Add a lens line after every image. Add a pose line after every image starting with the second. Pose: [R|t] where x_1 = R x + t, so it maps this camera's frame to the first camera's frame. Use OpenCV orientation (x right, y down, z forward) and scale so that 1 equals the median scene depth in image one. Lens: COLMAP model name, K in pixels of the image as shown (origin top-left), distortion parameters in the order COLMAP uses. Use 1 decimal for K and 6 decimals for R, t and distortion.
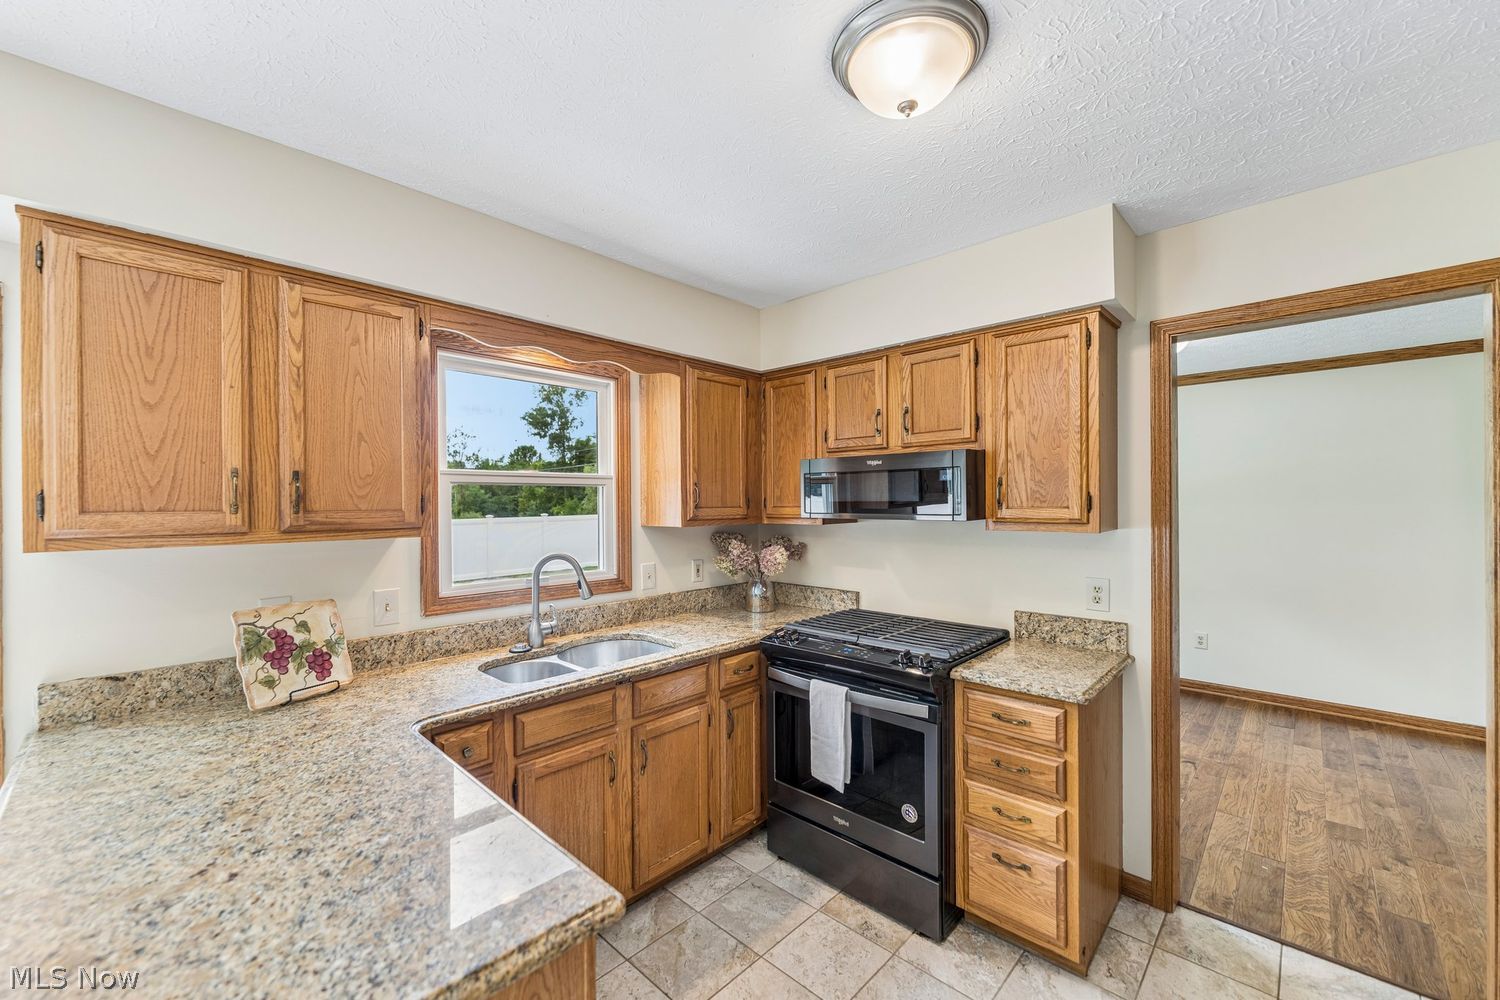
lens RADIAL K [[594.8, 0, 748.1], [0, 594.8, 504.0], [0, 0, 1]] dist [-0.002046, -0.000067]
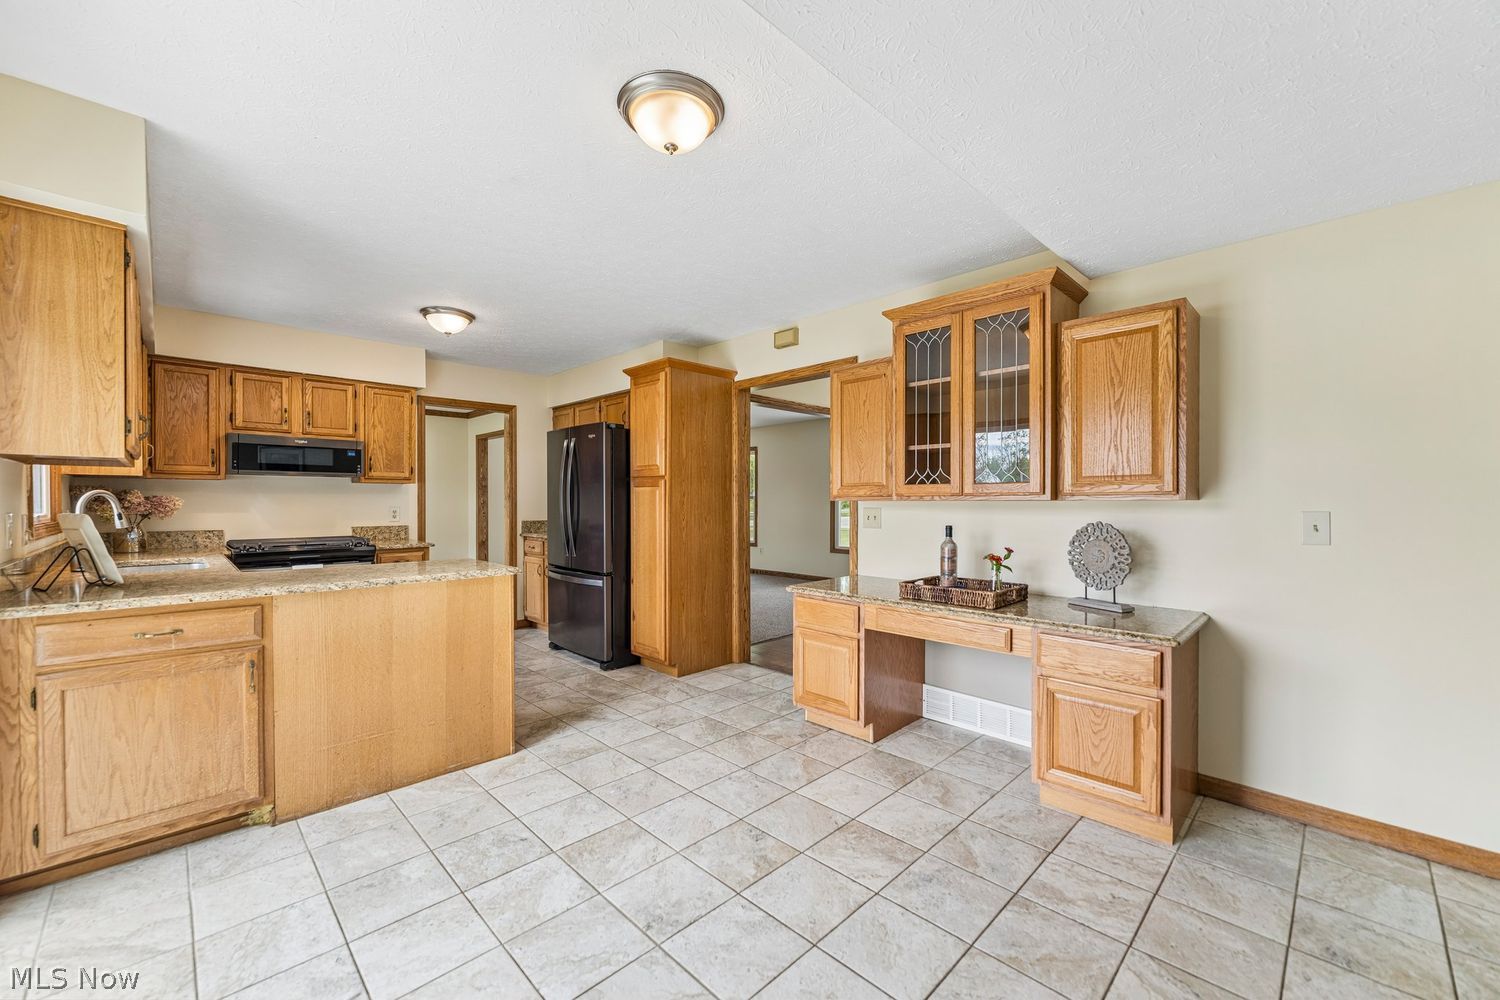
lens RADIAL K [[594.8, 0, 748.1], [0, 594.8, 504.0], [0, 0, 1]] dist [-0.002046, -0.000067]
pose [[0.032523, -0.000466, 0.999471, -1.587749], [0.000035, 1.000000, 0.000465, 0.118792], [-0.999471, 0.000020, 0.032523, -0.368336]]
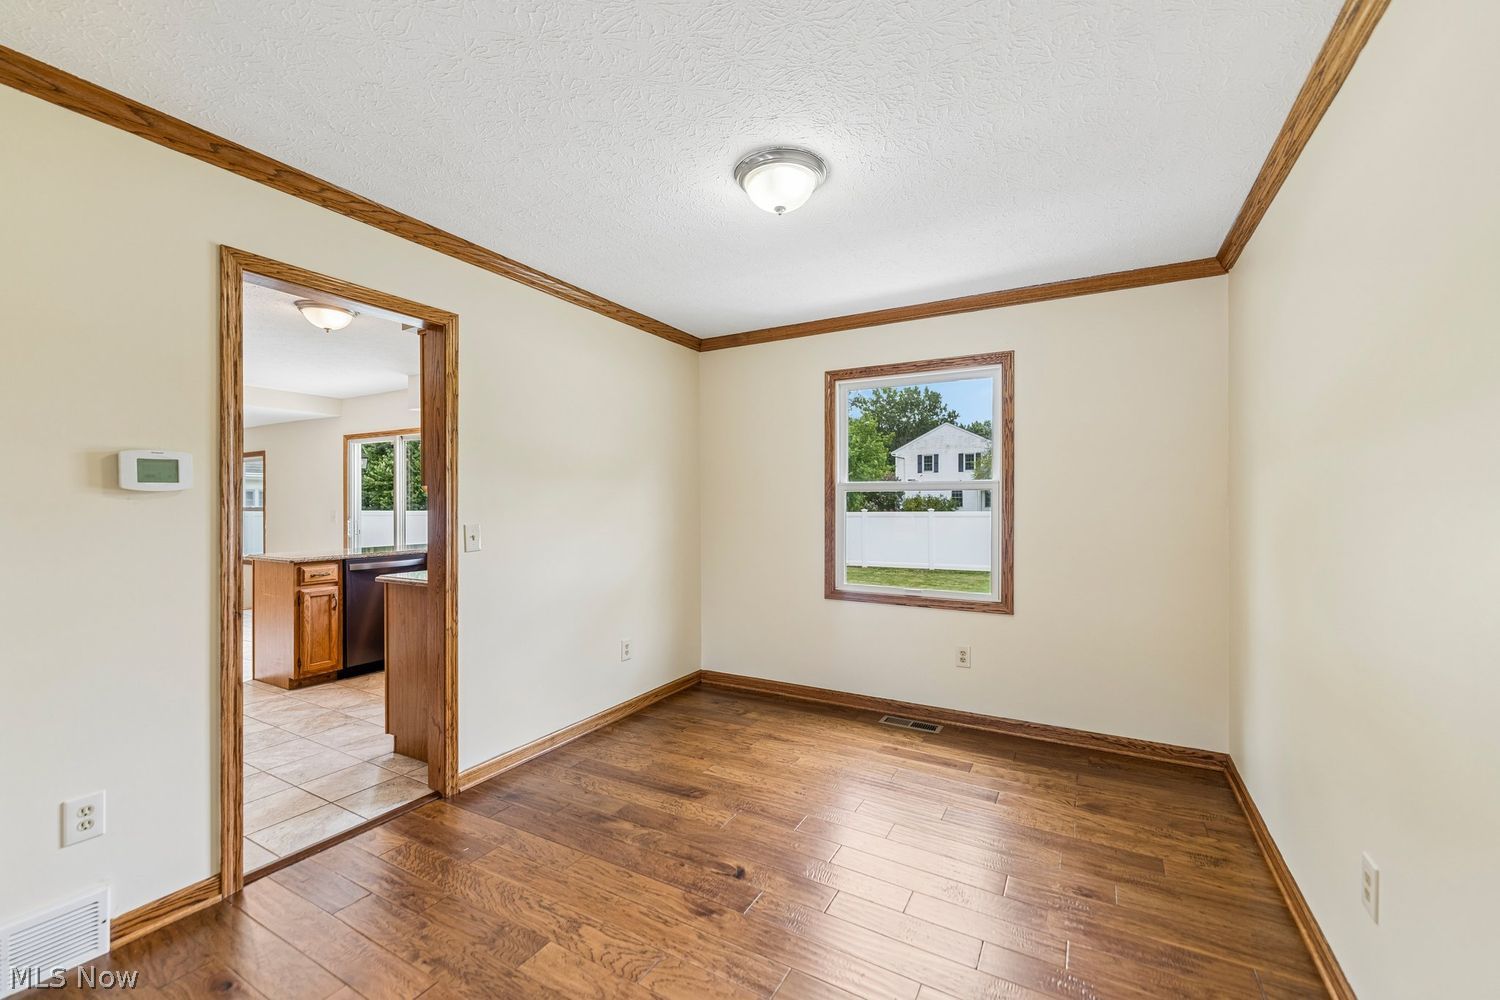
lens RADIAL K [[605.2, 0, 751.1], [0, 605.2, 502.7], [0, 0, 1]] dist [-0.001862, -0.000208]
pose [[0.242383, 0.007634, -0.970151, 2.040644], [-0.002878, 0.999970, 0.007150, 0.069831], [0.970176, 0.001059, 0.242397, 1.303069]]
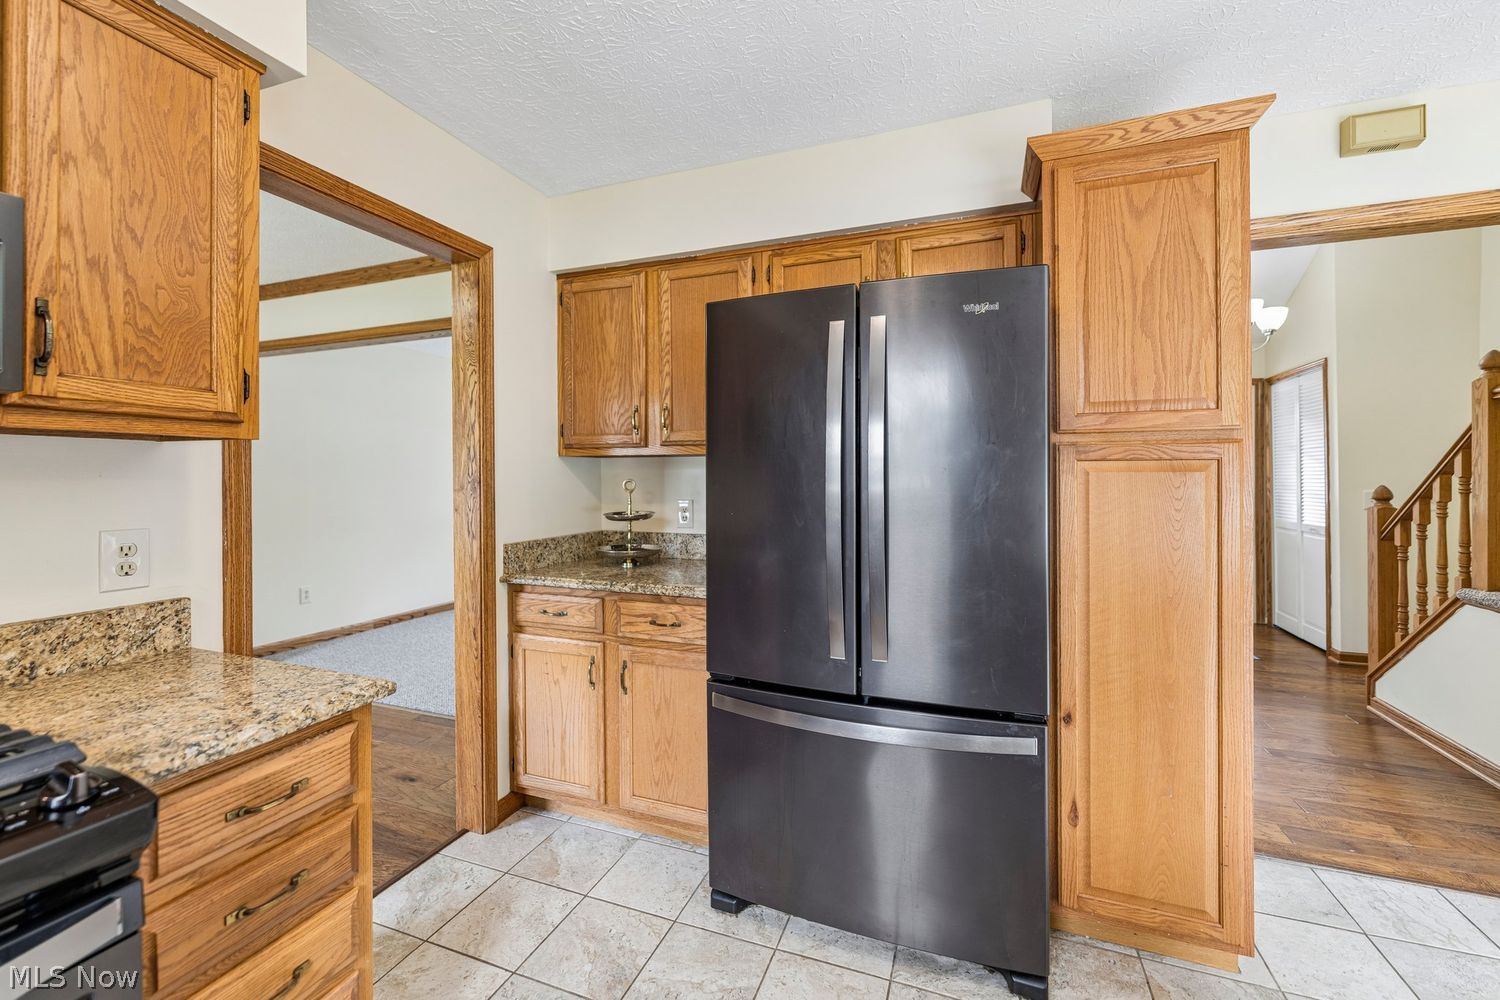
lens RADIAL K [[609.3, 0, 756.7], [0, 609.3, 477.2], [0, 0, 1]] dist [-0.001267, 0.000001]
pose [[-0.395827, 0.004466, 0.918314, -0.161273], [0.005567, 0.999981, -0.002463, 0.083902], [-0.918308, 0.004137, -0.395845, 0.714793]]
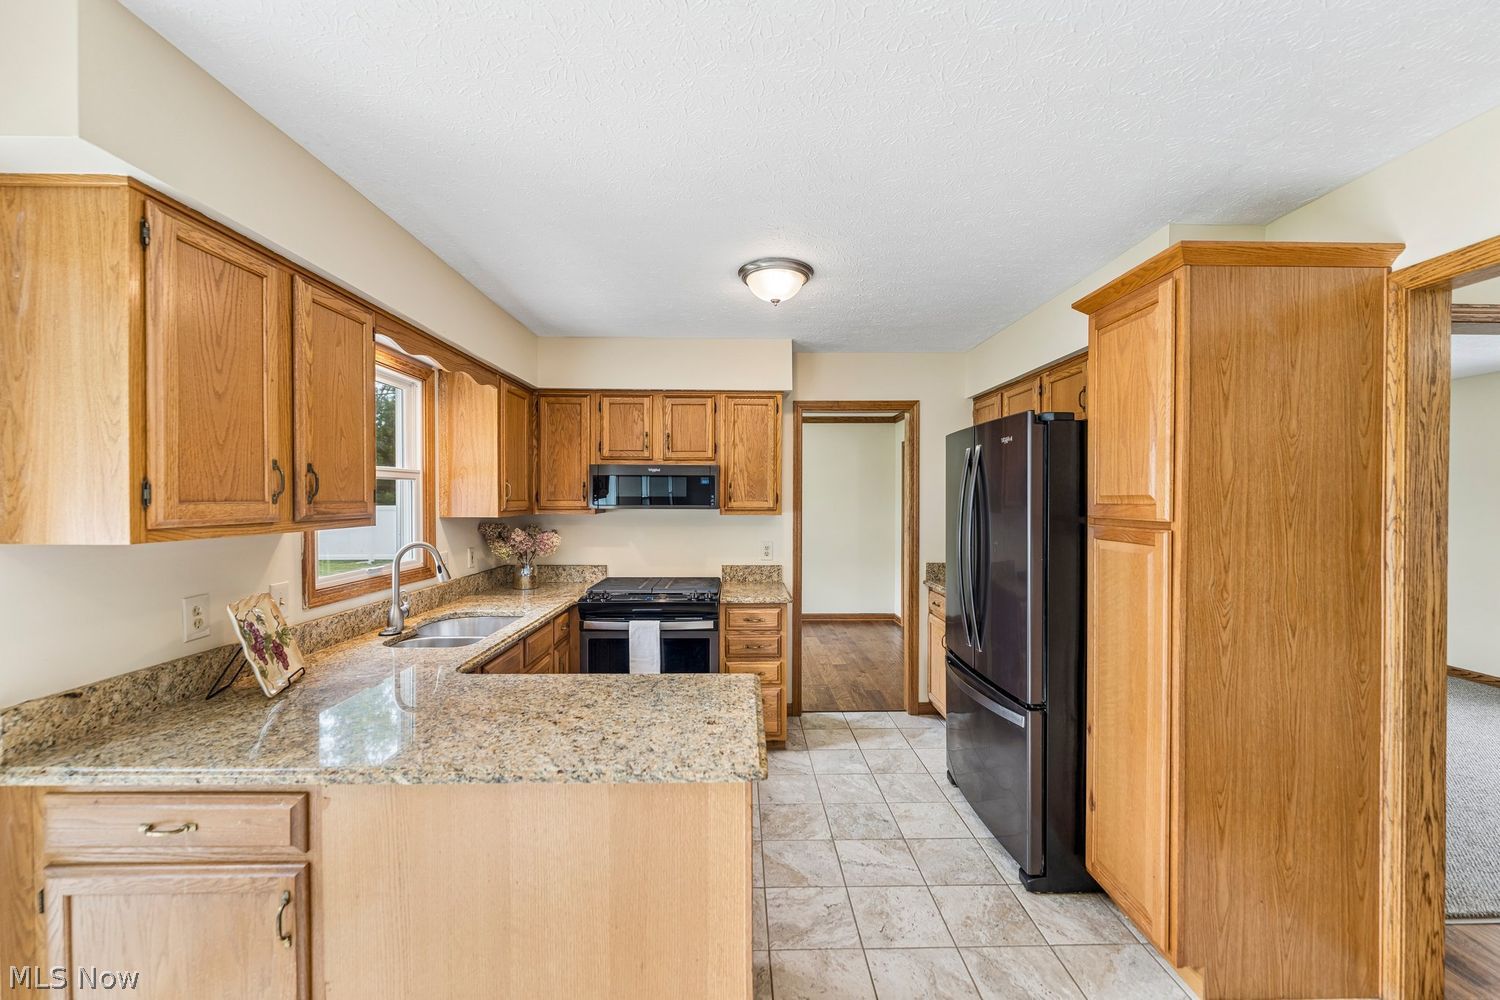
lens RADIAL K [[594.8, 0, 748.1], [0, 594.8, 504.0], [0, 0, 1]] dist [-0.002046, -0.000067]
pose [[0.713393, -0.000631, 0.700763, -0.705704], [-0.004275, 0.999977, 0.005253, 0.005424], [-0.700751, -0.006743, 0.713374, -0.219139]]
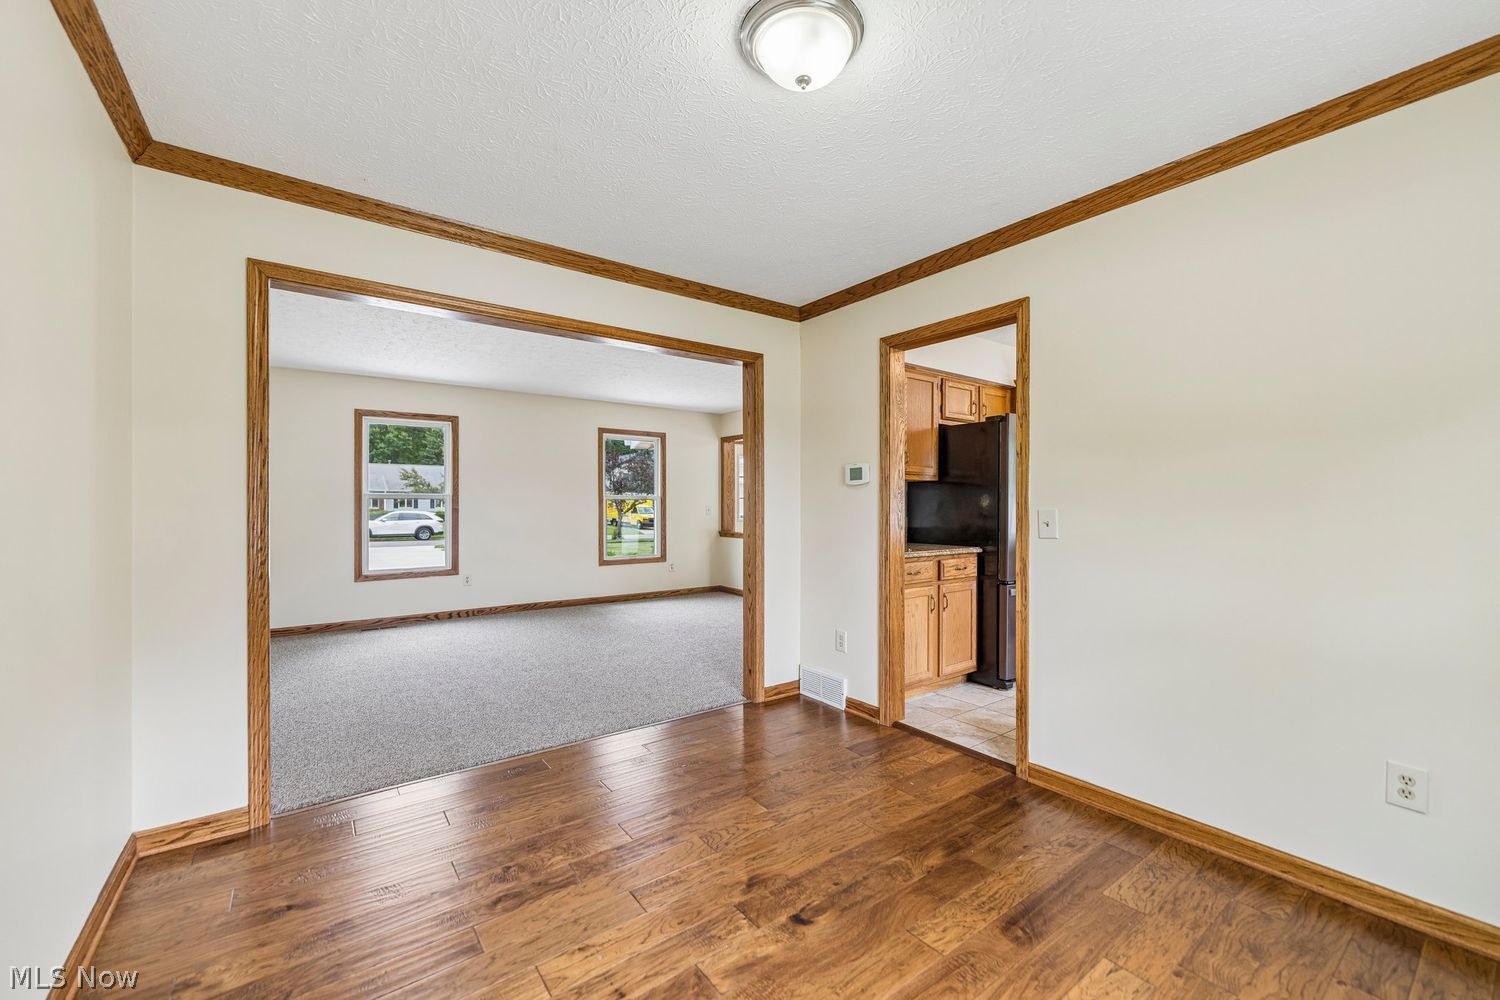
lens RADIAL K [[602.3, 0, 751.1], [0, 602.3, 503.2], [0, 0, 1]] dist [-0.000224, -0.000296]
pose [[-0.985250, 0.006144, 0.171011, 1.042971], [0.005993, 0.999981, -0.001400, 0.111412], [-0.171017, -0.000354, -0.985268, 2.308887]]
